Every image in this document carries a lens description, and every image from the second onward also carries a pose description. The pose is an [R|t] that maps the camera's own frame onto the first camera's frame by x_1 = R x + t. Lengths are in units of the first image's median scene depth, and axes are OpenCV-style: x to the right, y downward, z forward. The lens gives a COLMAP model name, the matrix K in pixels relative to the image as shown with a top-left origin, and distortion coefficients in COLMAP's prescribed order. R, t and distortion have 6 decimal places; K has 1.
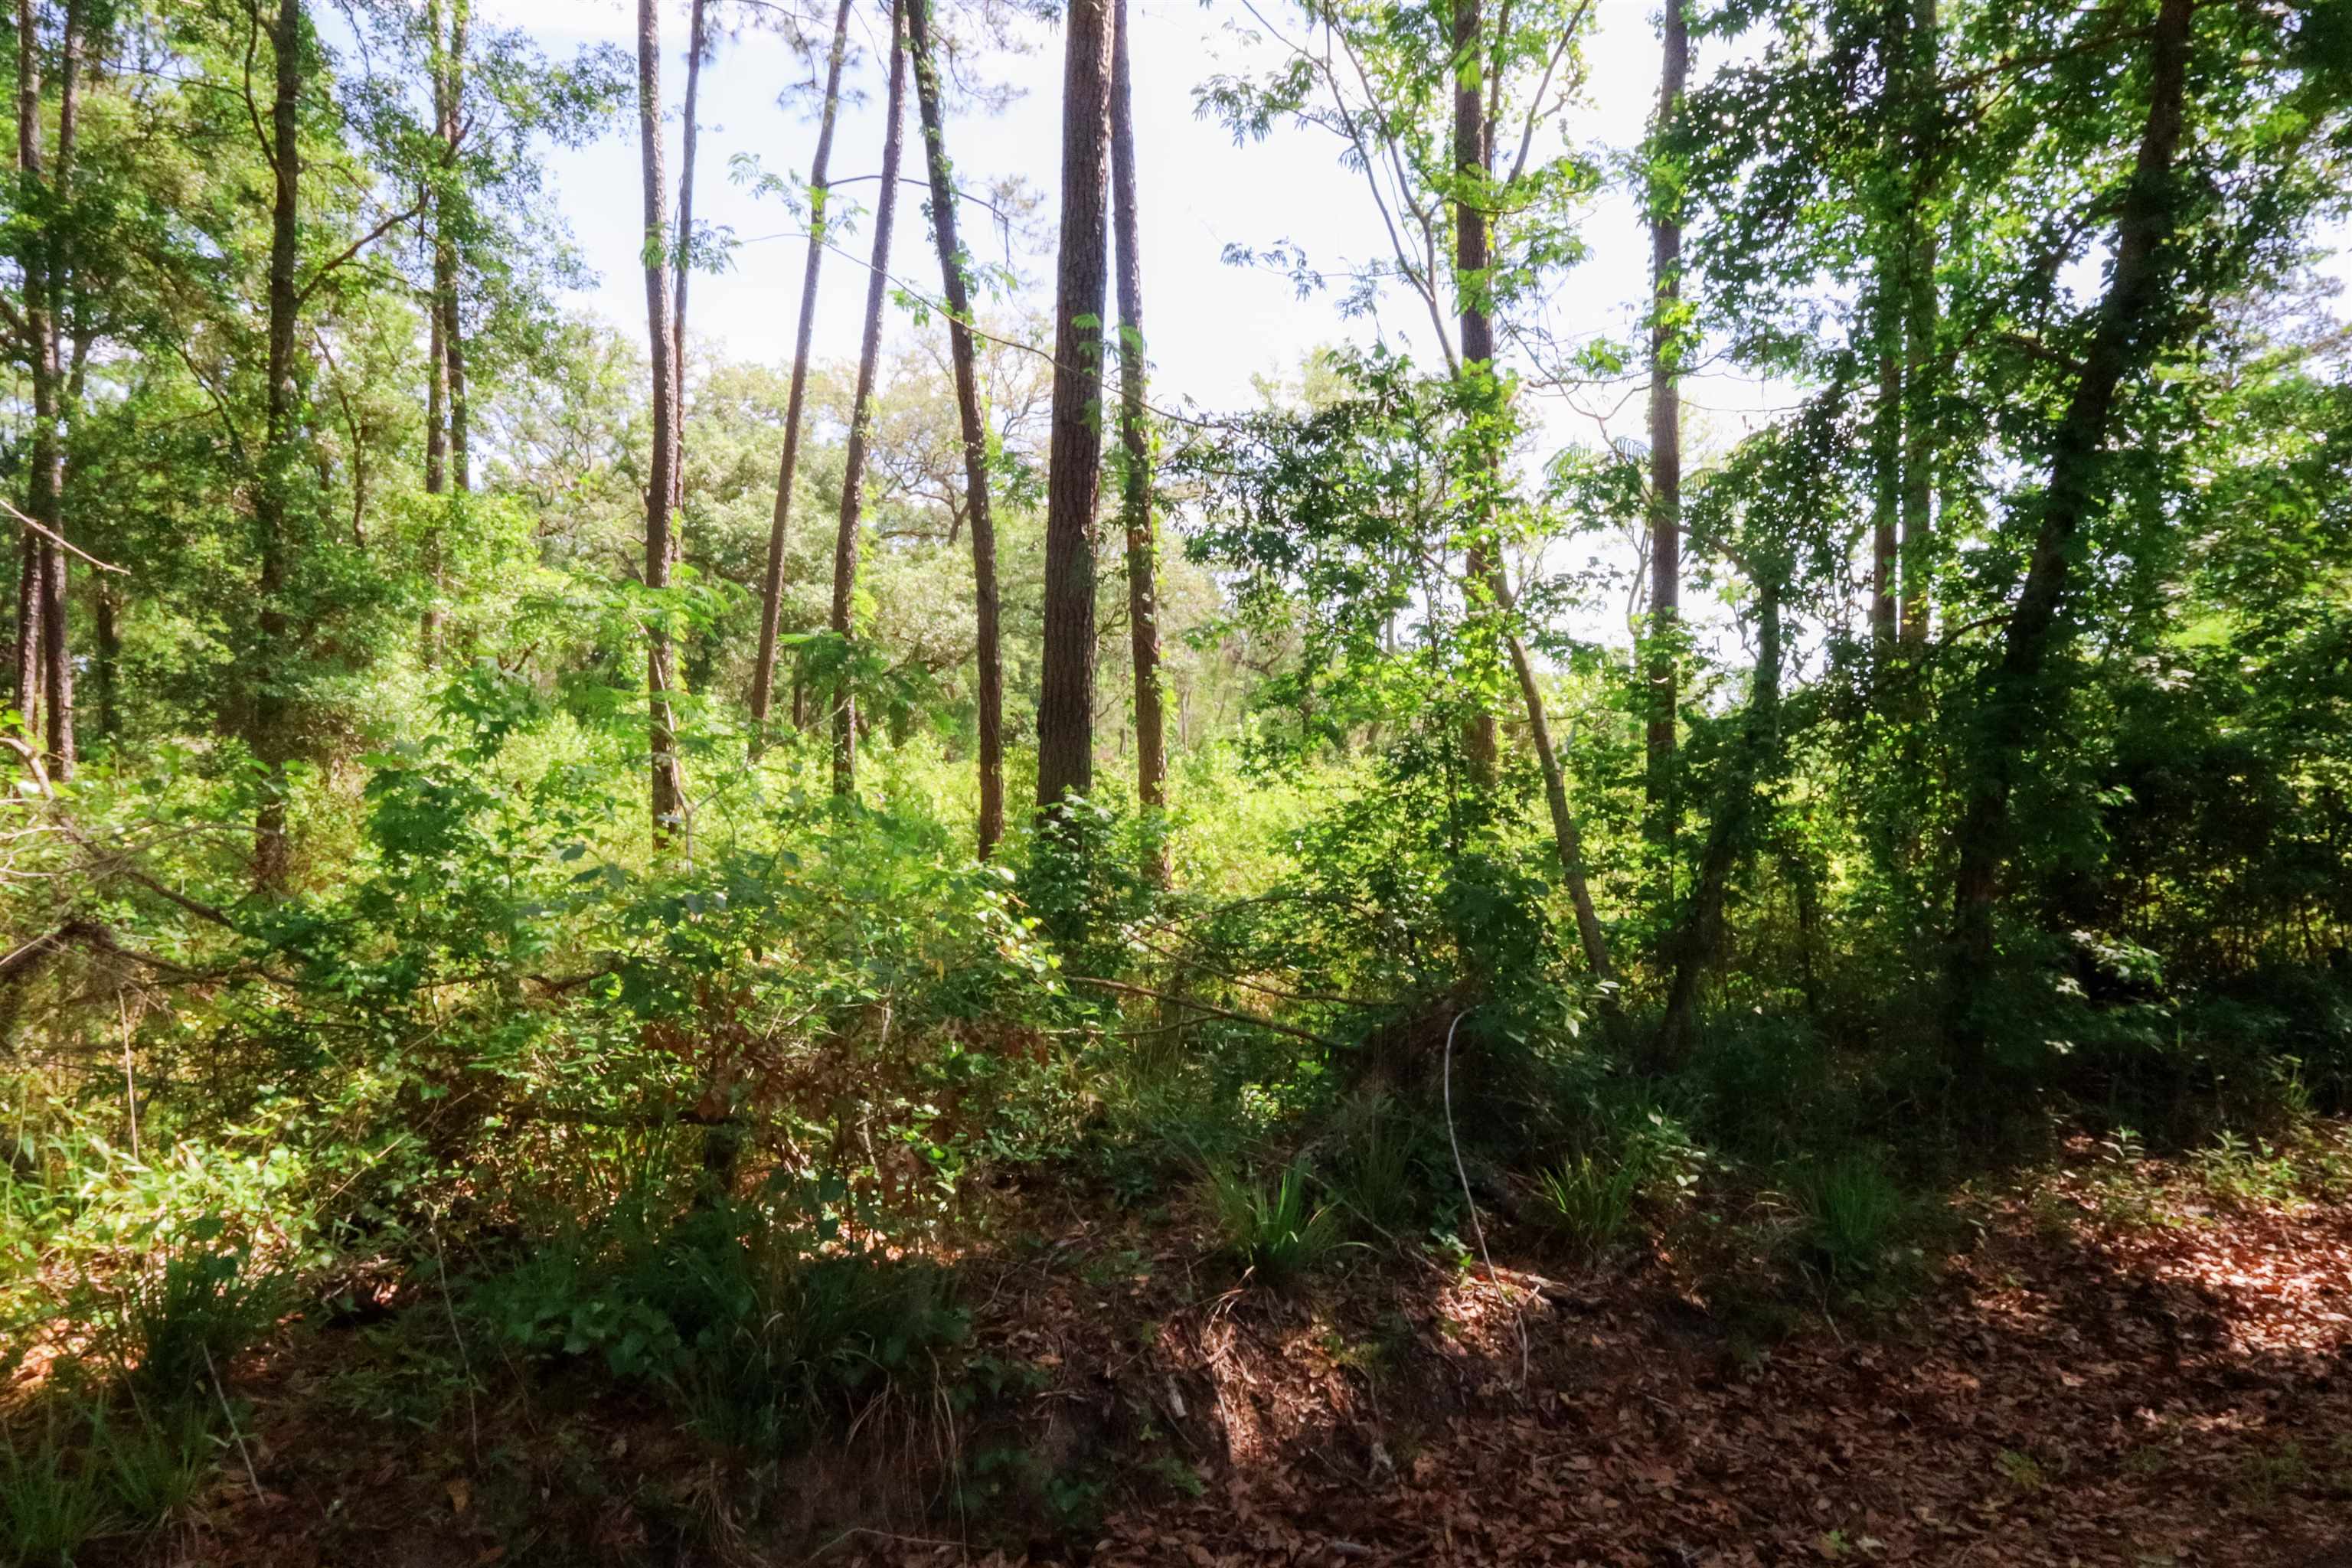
lens RADIAL K [[1431.5, 0, 1176.0], [0, 1431.5, 784.0], [0, 0, 1]] dist [0.000265, 0.000034]
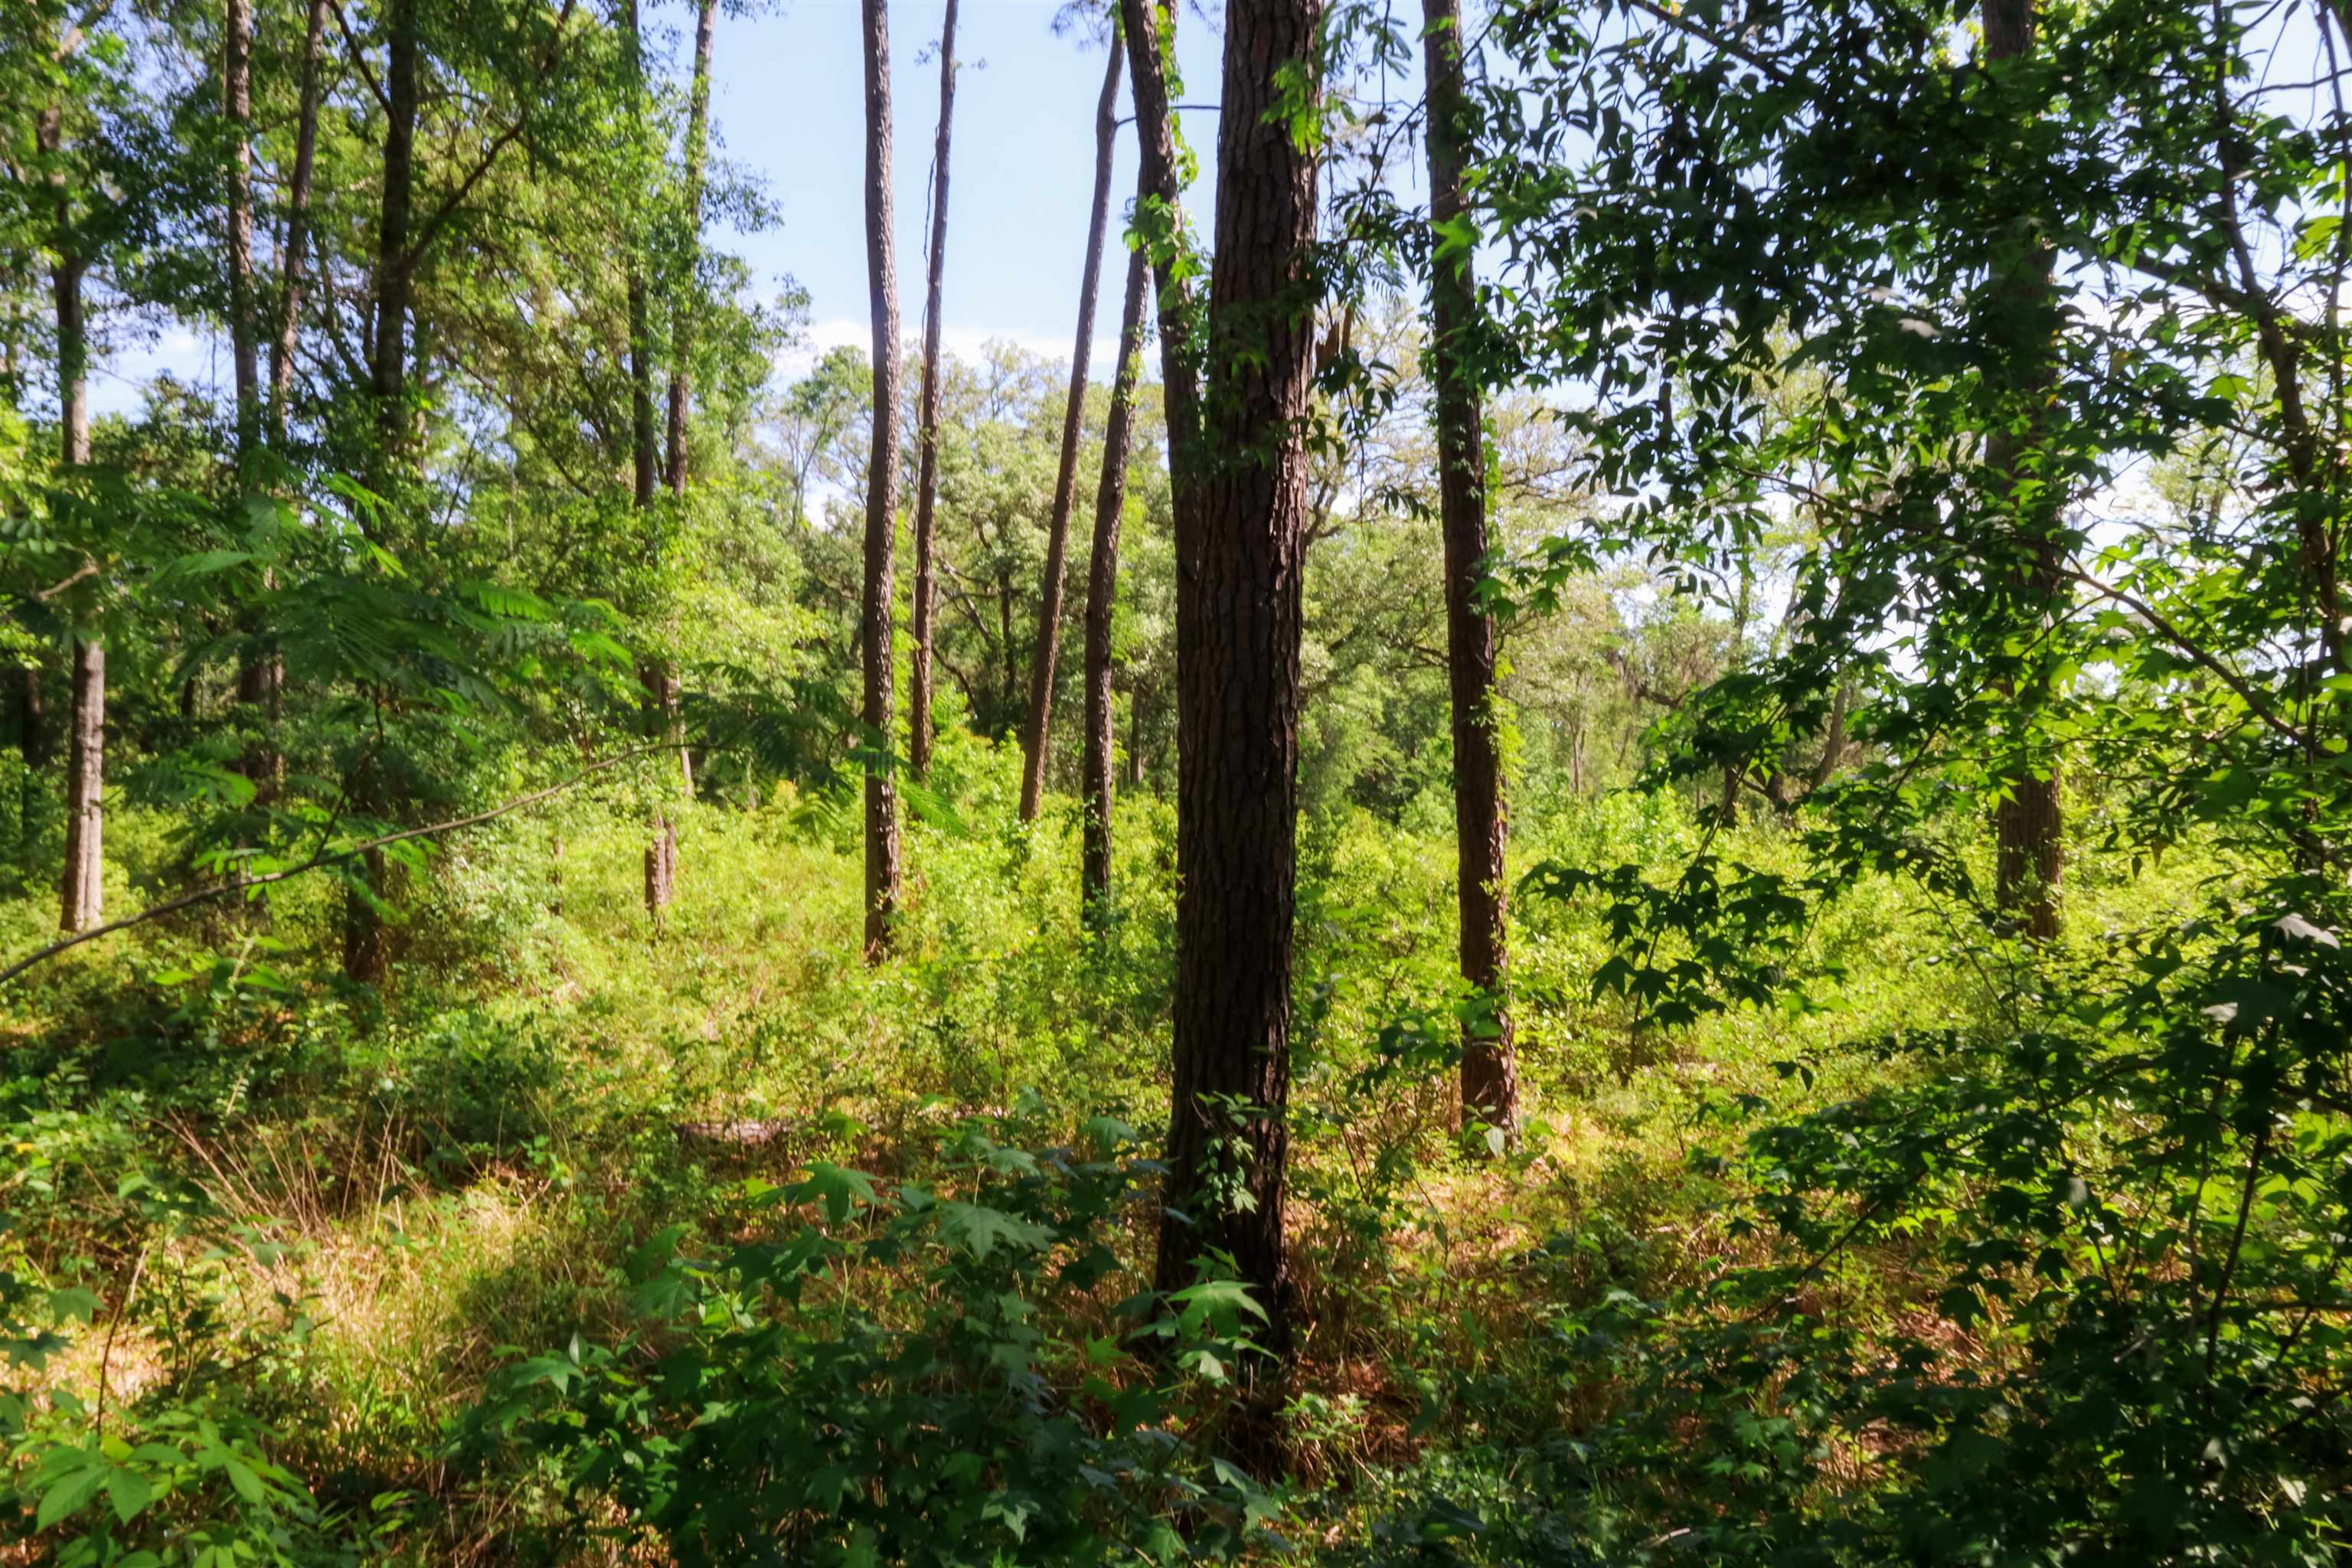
lens RADIAL K [[1540.9, 0, 1176.0], [0, 1540.9, 784.0], [0, 0, 1]] dist [0.009714, 0.001994]
pose [[0.969705, -0.001089, -0.244278, 0.017812], [-0.006460, 0.999526, -0.030099, -0.021875], [0.244195, 0.030765, 0.969238, 0.320558]]
